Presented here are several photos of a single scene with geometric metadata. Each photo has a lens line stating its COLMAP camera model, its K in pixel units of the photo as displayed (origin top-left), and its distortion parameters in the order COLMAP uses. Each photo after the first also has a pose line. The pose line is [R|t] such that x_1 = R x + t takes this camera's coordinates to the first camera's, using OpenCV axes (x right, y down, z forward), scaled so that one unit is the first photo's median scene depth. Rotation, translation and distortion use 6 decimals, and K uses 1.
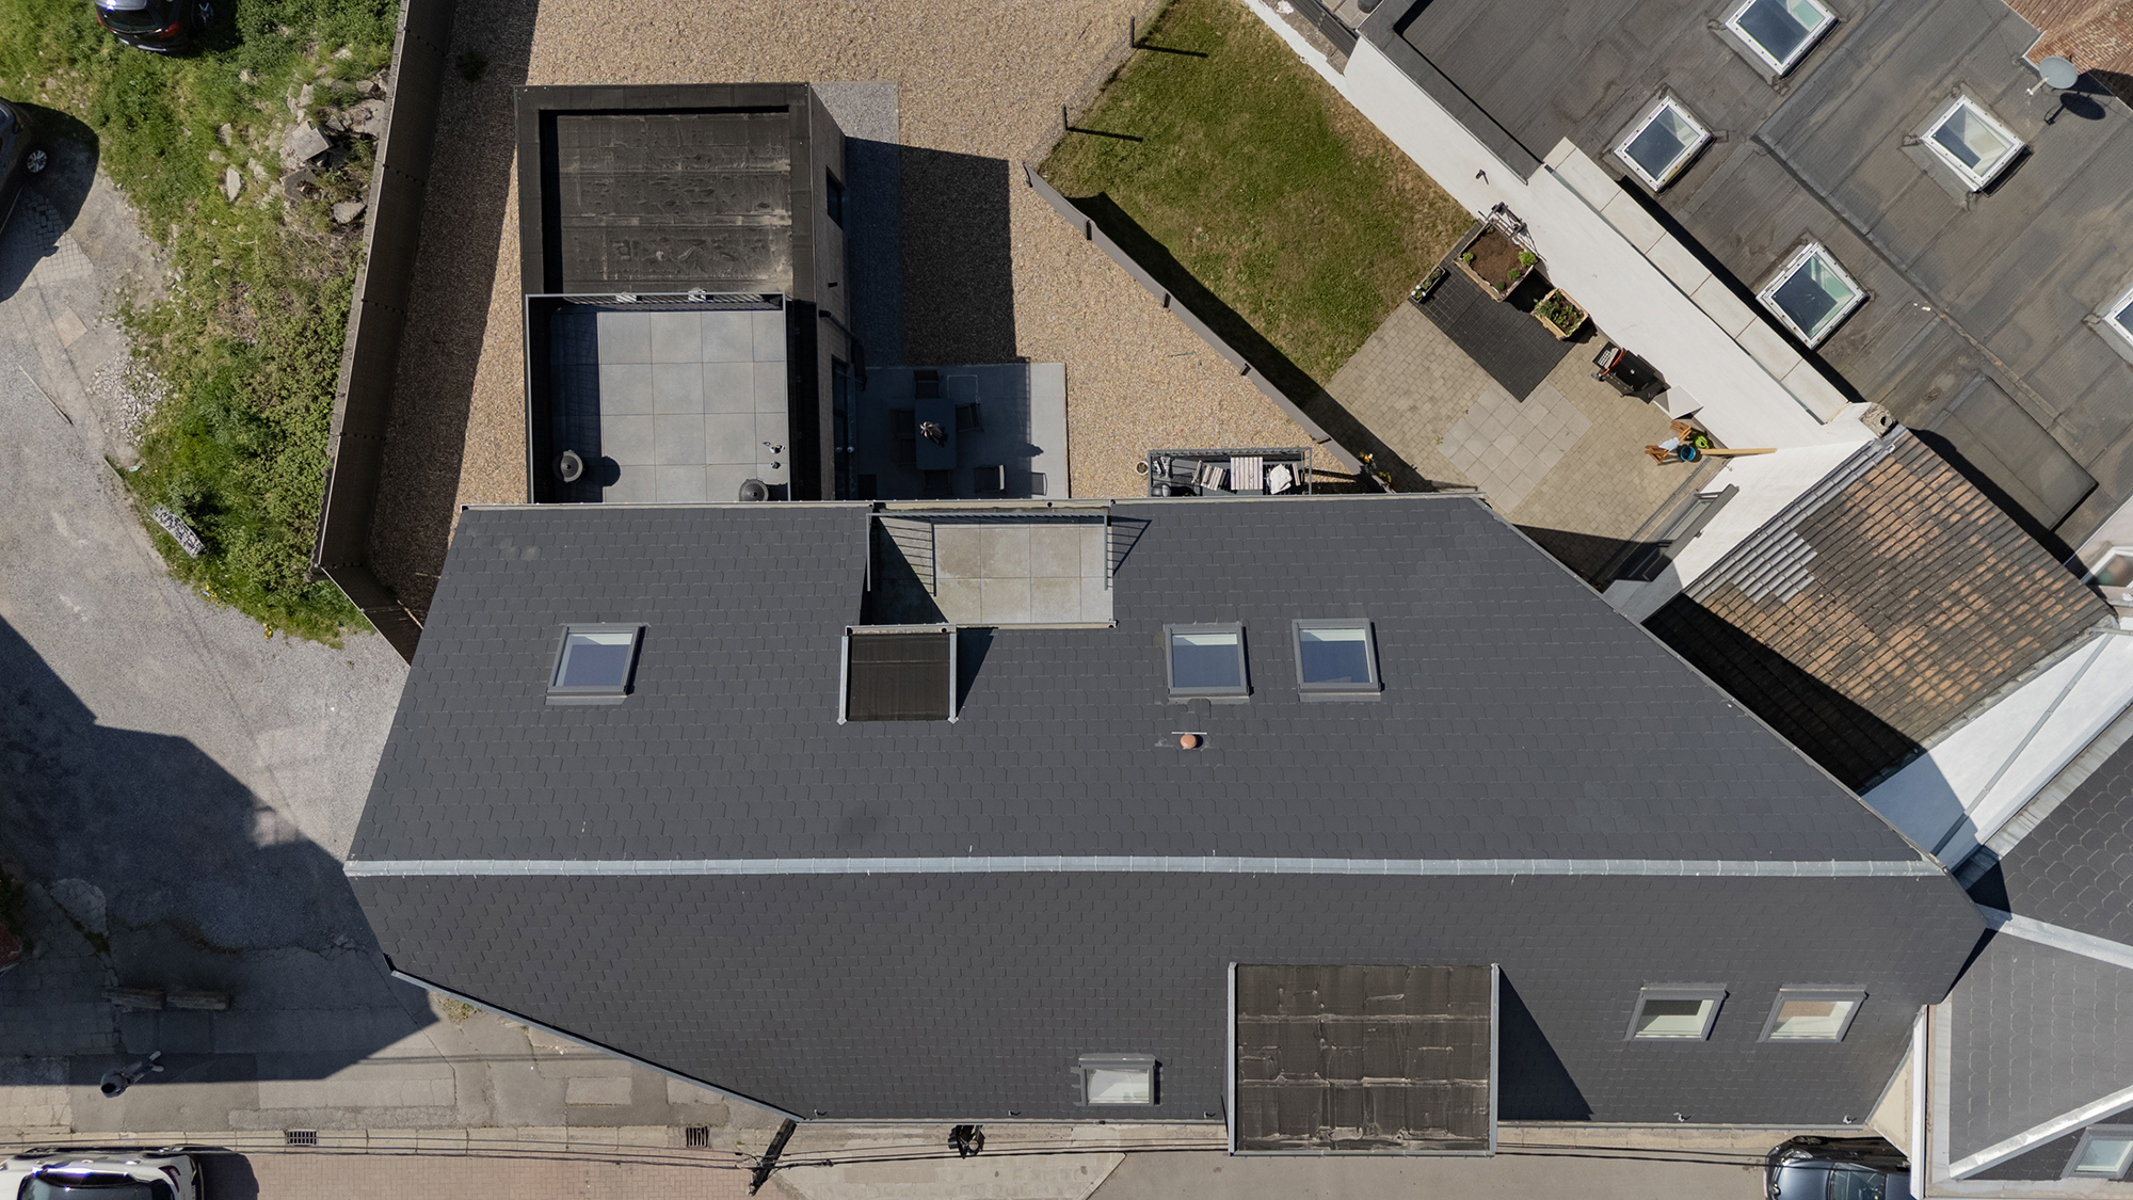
lens RADIAL K [[1575.5, 0, 1073.3], [0, 1575.5, 595.9], [0, 0, 1]] dist [0.118869, -0.173919]
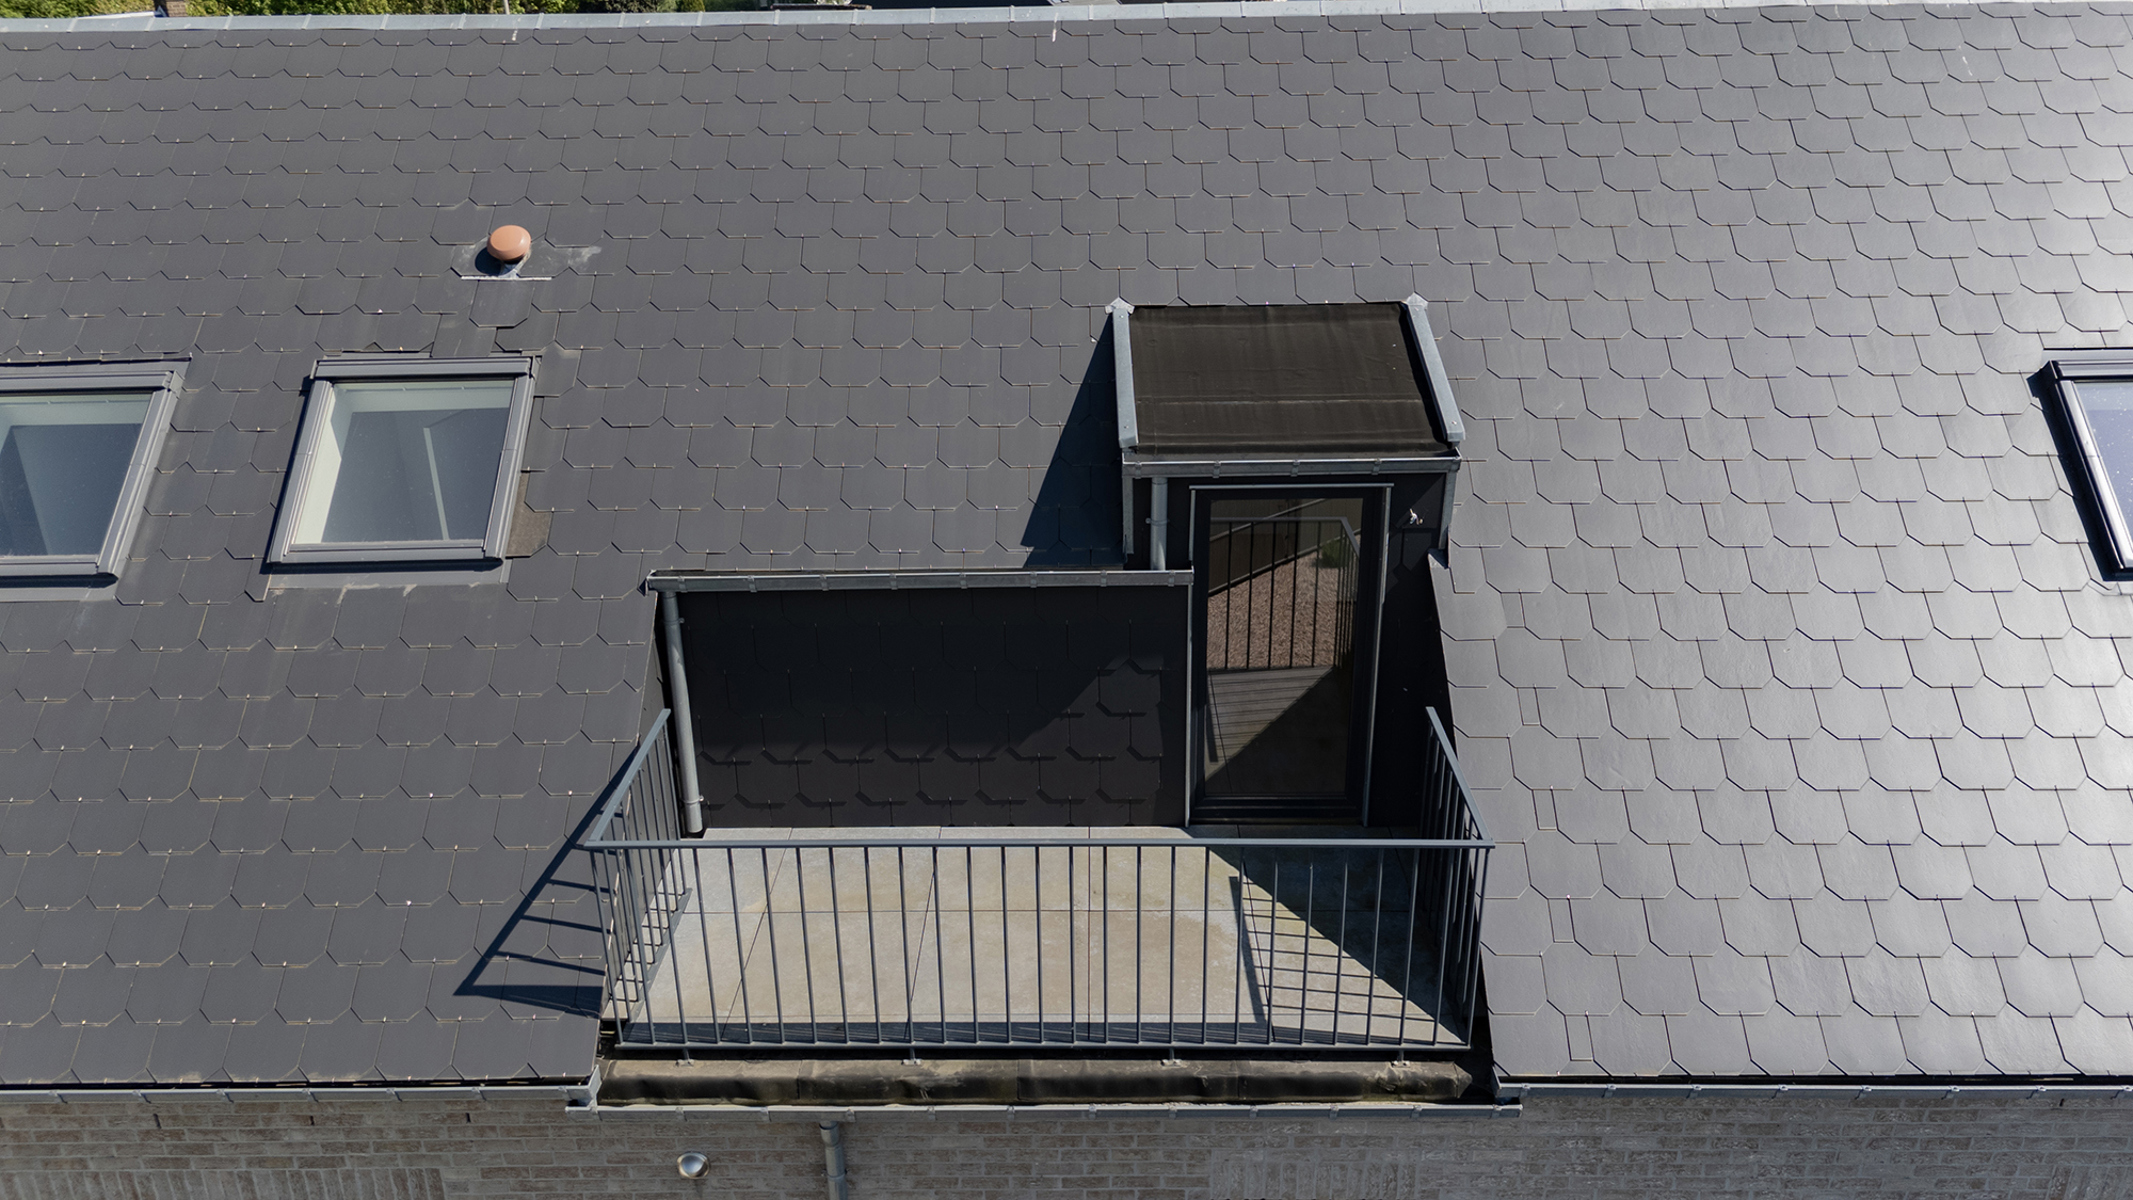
lens RADIAL K [[1575.5, 0, 1073.3], [0, 1575.5, 595.9], [0, 0, 1]] dist [0.118869, -0.173919]
pose [[-0.998597, 0.033891, 0.040675, -0.057318], [0.022931, -0.415612, 0.909253, -0.216182], [0.047721, 0.908910, 0.414252, 0.662629]]
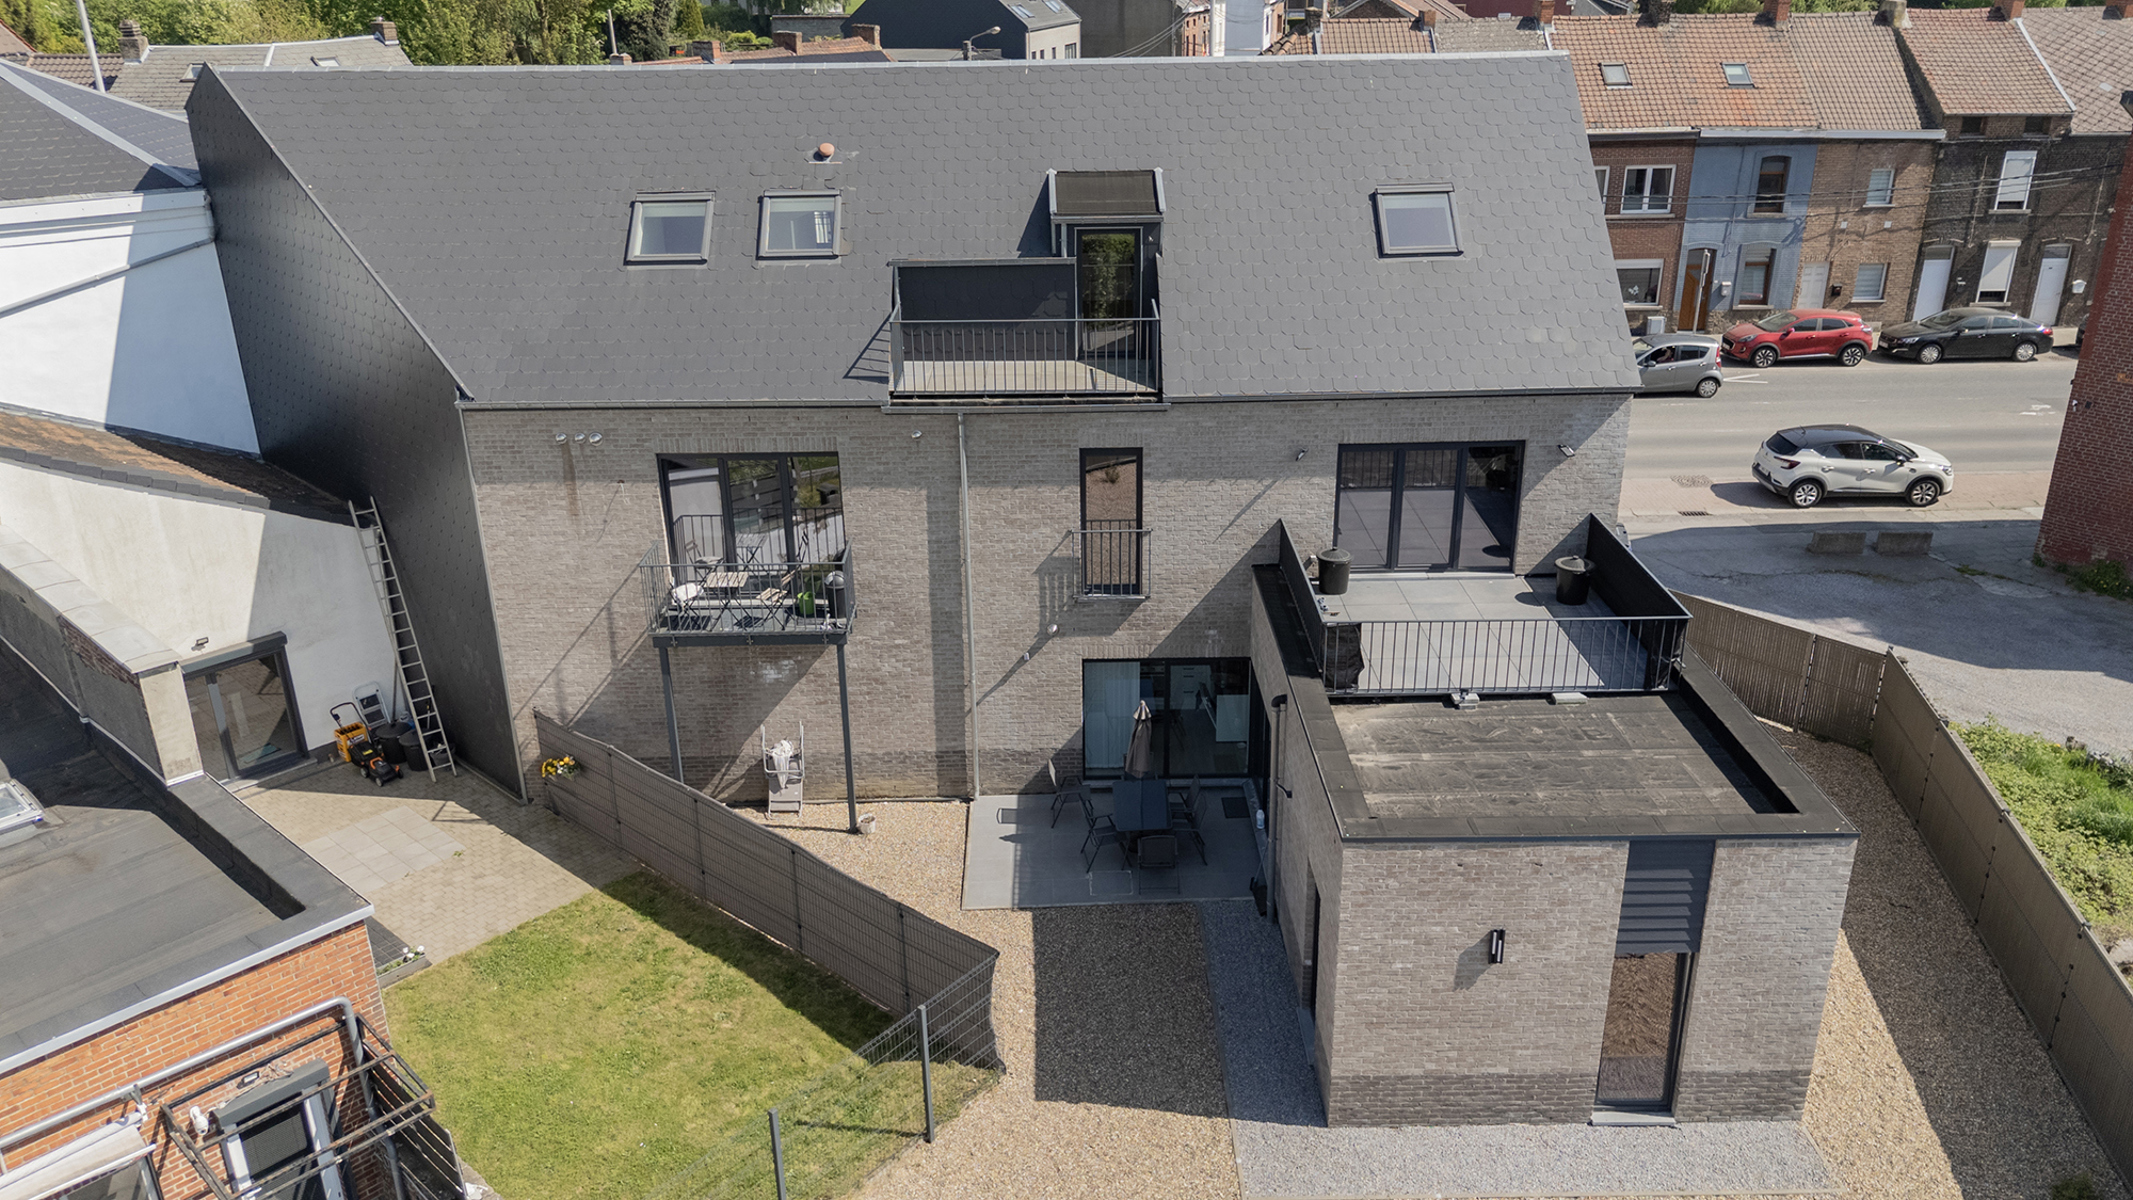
lens RADIAL K [[1575.5, 0, 1073.3], [0, 1575.5, 595.9], [0, 0, 1]] dist [0.118869, -0.173919]
pose [[-0.999045, 0.039270, 0.019147, -0.072947], [0.001085, -0.415813, 0.909450, -0.722029], [0.043676, 0.908602, 0.415373, 0.600444]]
